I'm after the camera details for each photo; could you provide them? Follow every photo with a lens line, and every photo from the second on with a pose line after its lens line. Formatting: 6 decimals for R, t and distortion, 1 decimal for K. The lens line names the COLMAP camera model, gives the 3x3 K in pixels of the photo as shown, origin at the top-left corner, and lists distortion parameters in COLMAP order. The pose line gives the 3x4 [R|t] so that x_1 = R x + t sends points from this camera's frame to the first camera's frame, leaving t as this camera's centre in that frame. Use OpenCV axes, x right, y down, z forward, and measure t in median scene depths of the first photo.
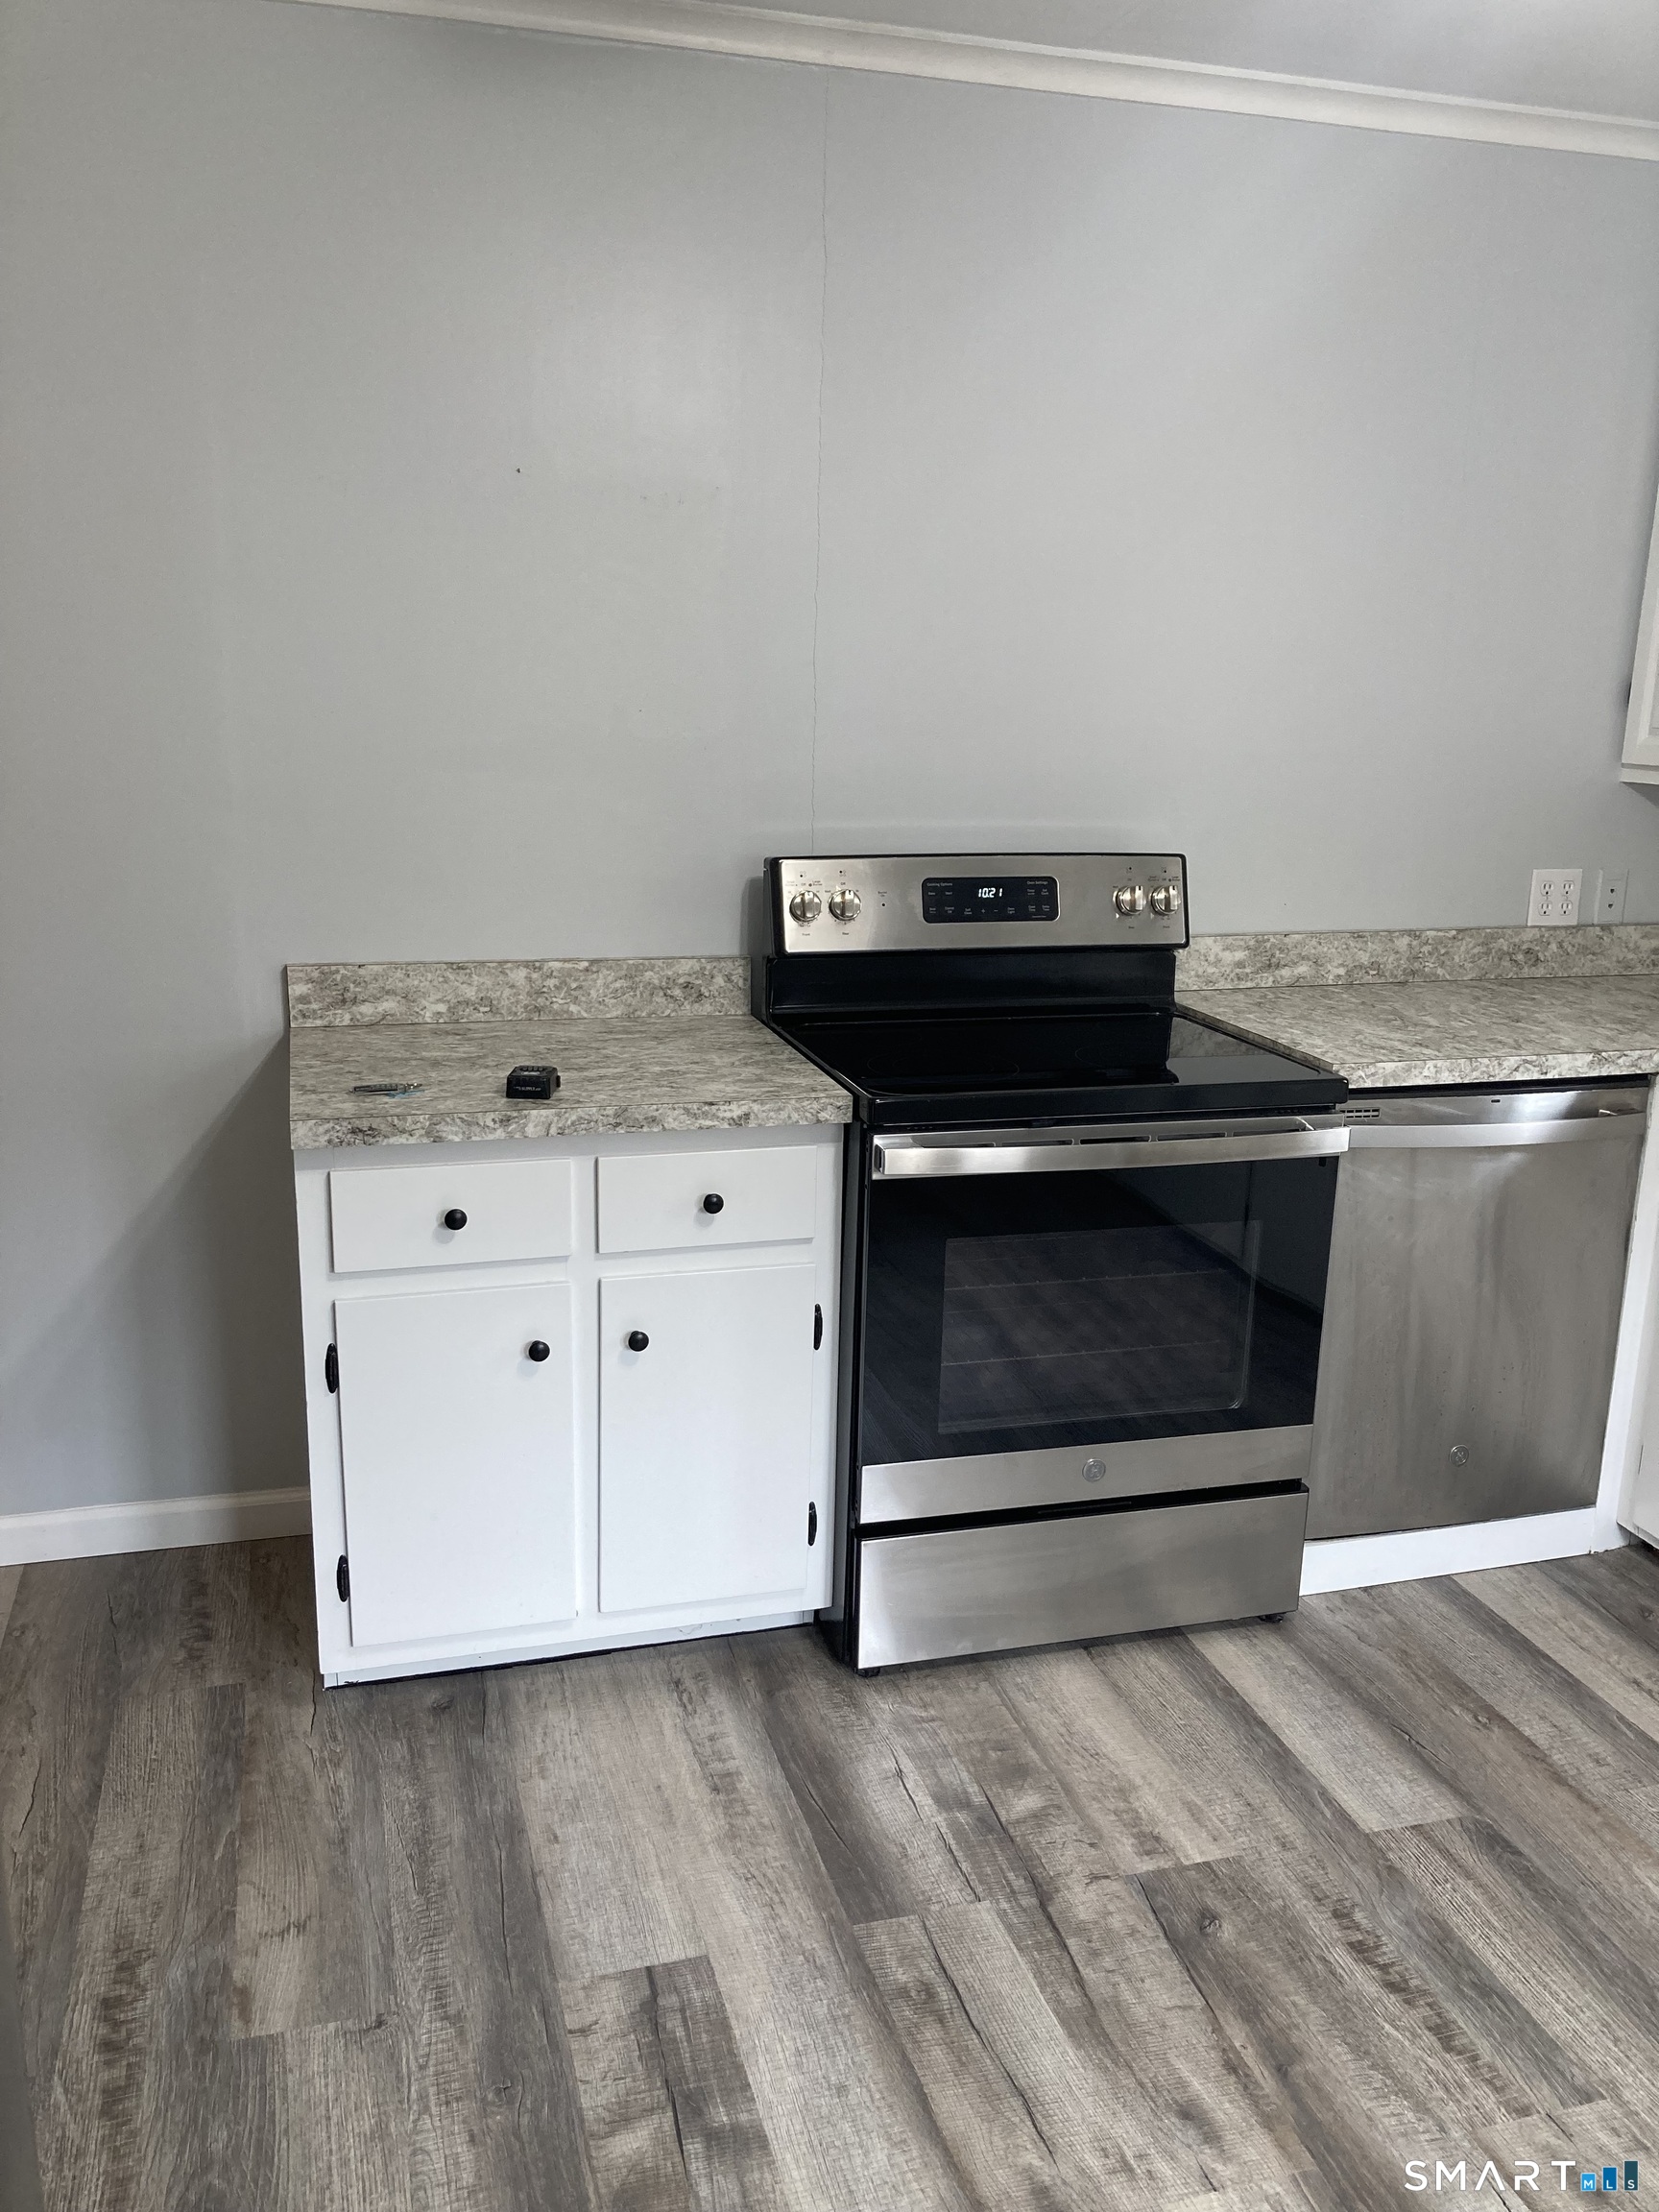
lens RADIAL K [[1822.3, 0, 834.9], [0, 1822.3, 1112.0], [0, 0, 1]] dist [0.018041, -0.014333]
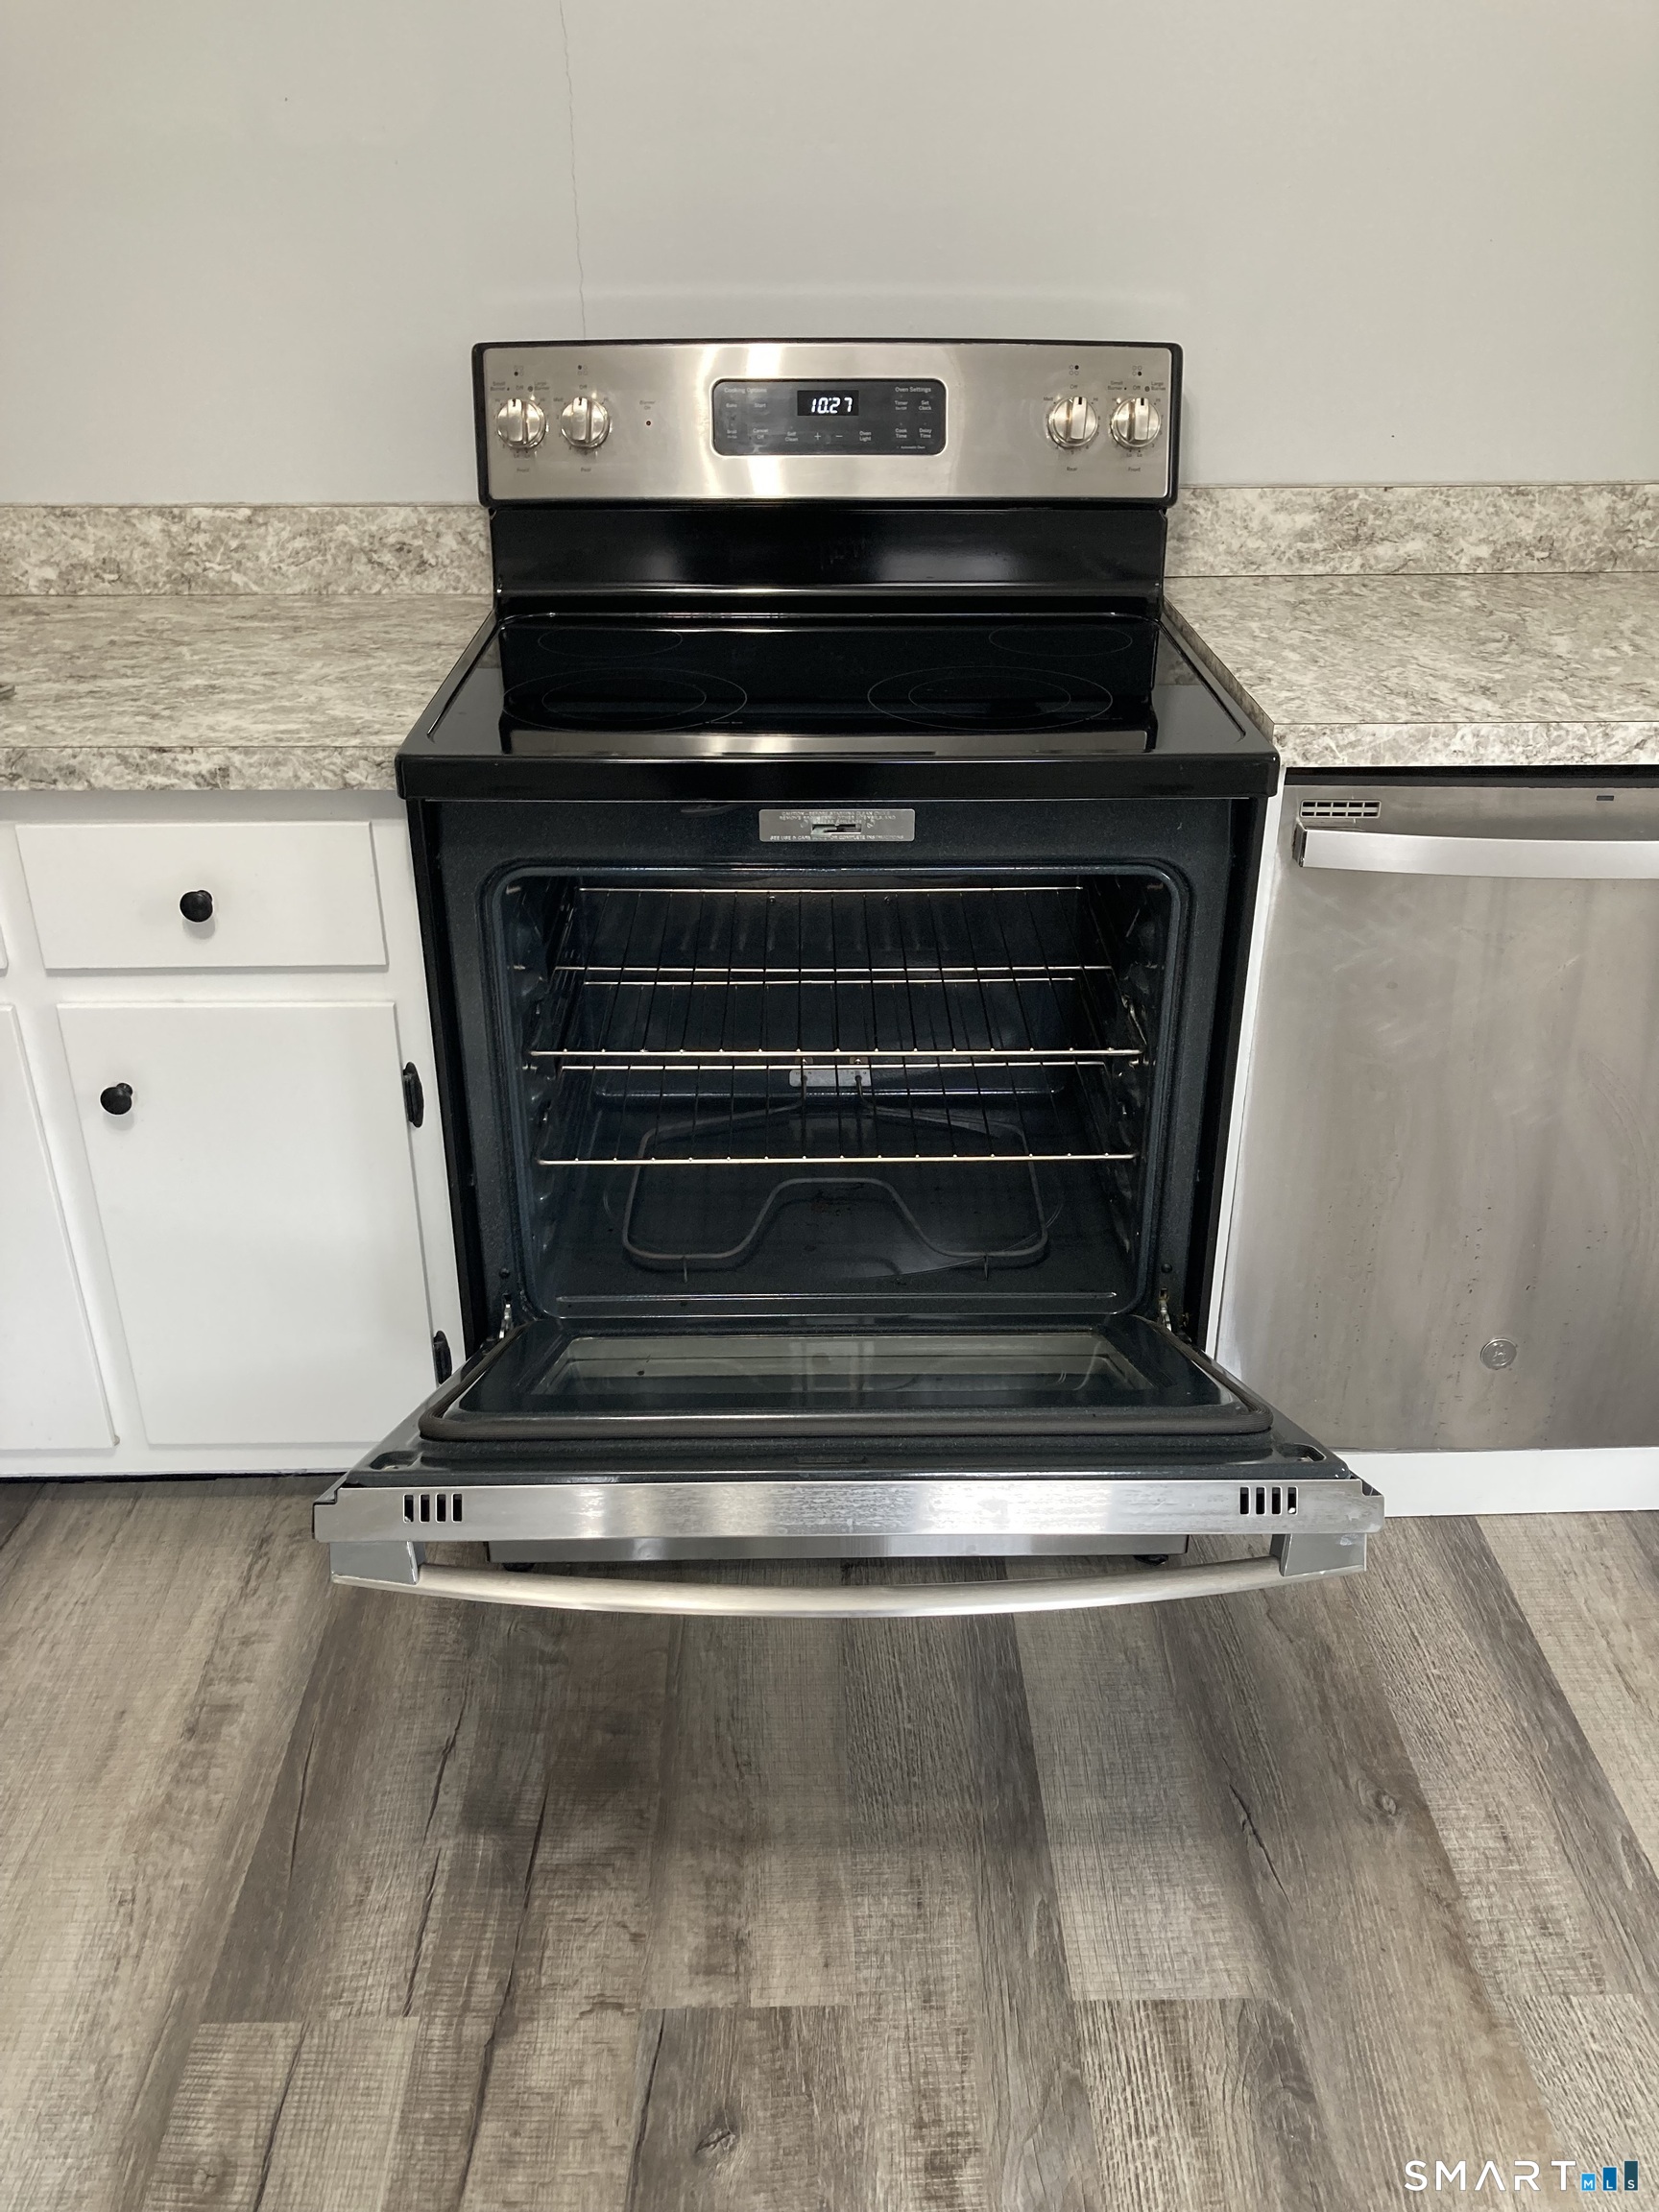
lens RADIAL K [[1822.3, 0, 824.6], [0, 1822.3, 1100.0], [0, 0, 1]] dist [0.018041, -0.014333]
pose [[0.965597, 0.098779, -0.240553, 0.312028], [-0.041342, 0.971593, 0.233017, -0.042771], [0.256737, -0.215056, 0.942251, 0.435200]]
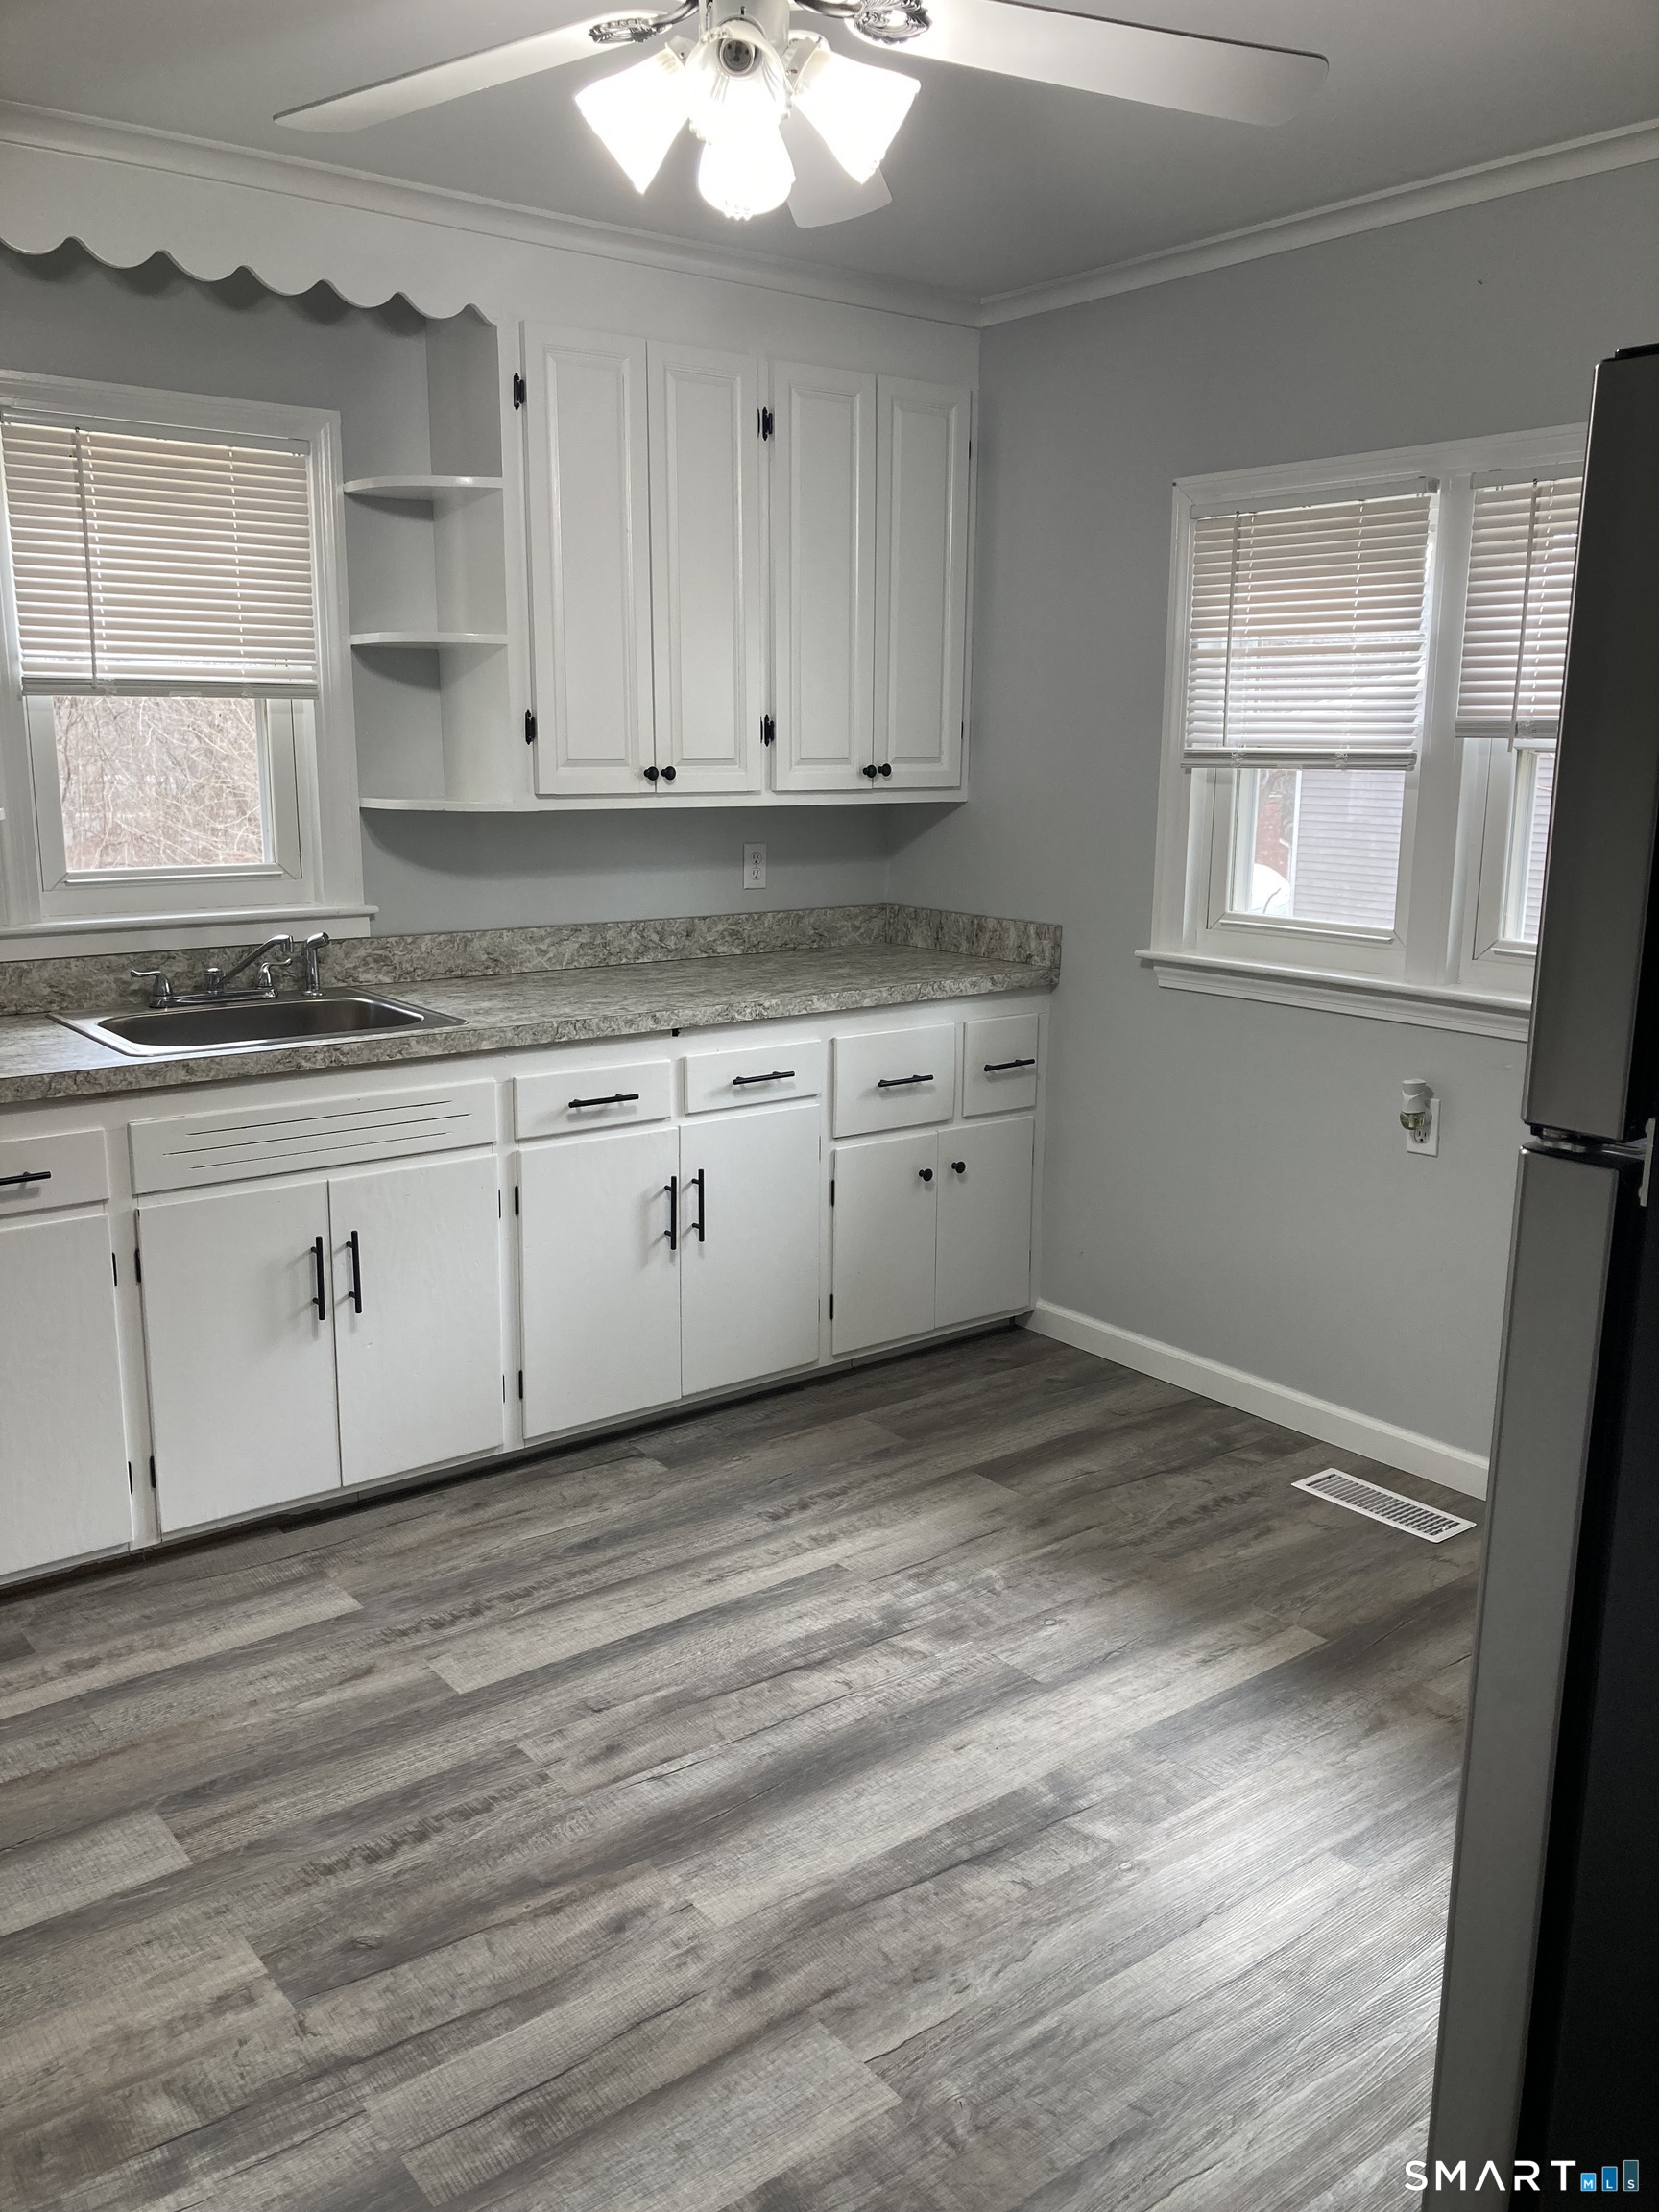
lens RADIAL K [[1822.3, 0, 811.3], [0, 1822.3, 1100.1], [0, 0, 1]] dist [0.018041, -0.014333]
pose [[-0.356644, -0.222196, 0.907433, -0.617503], [0.211126, 0.927009, 0.309967, -0.223174], [-0.910072, 0.302130, -0.283701, 0.807369]]
